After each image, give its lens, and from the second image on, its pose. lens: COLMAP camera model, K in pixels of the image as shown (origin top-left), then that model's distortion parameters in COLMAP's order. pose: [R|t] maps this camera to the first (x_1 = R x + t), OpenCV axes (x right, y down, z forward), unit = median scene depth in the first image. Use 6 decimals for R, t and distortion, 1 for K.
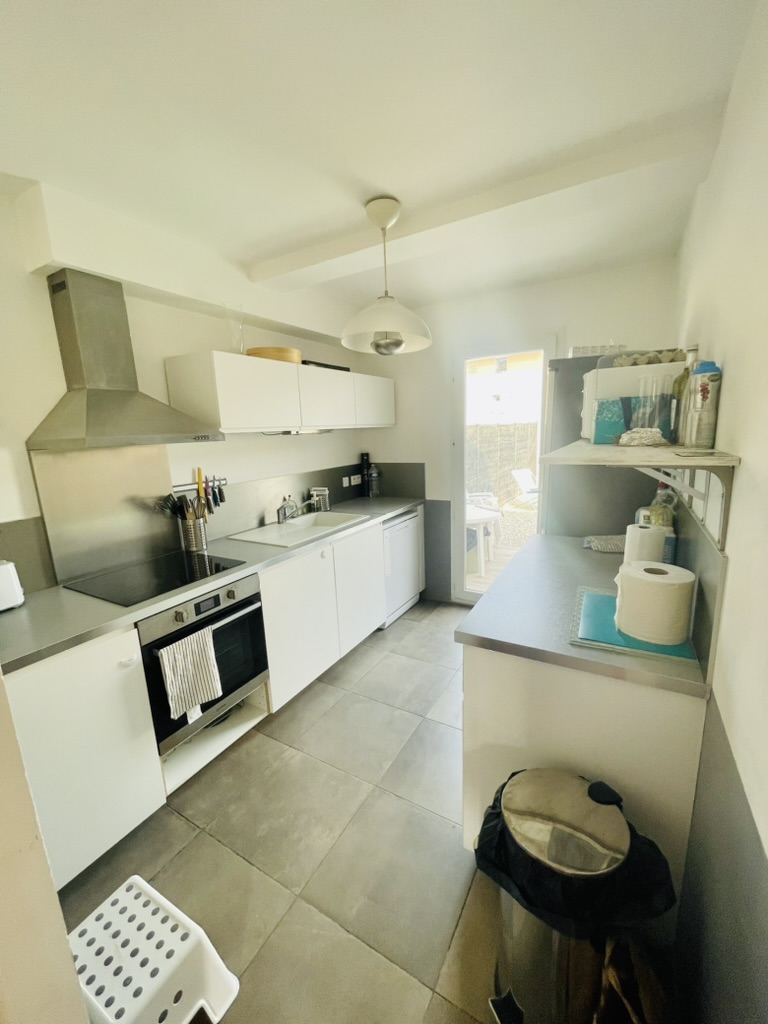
lens RADIAL K [[415.4, 0, 387.5], [0, 415.4, 509.7], [0, 0, 1]] dist [-0.000886, 0.000252]
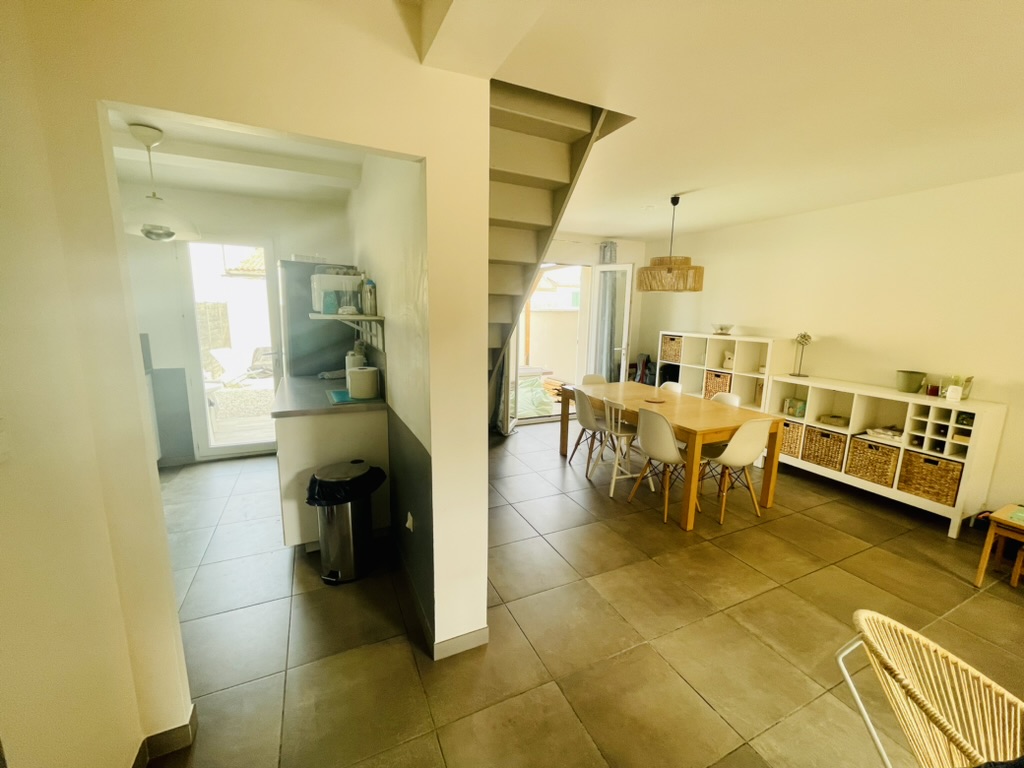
lens RADIAL K [[415.4, 0, 512.5], [0, 415.4, 382.4], [0, 0, 1]] dist [-0.000886, 0.000252]
pose [[0.566995, -0.094962, 0.818229, -0.656070], [0.118522, 0.992401, 0.033046, 0.211817], [-0.815150, 0.078242, 0.573941, -0.841122]]
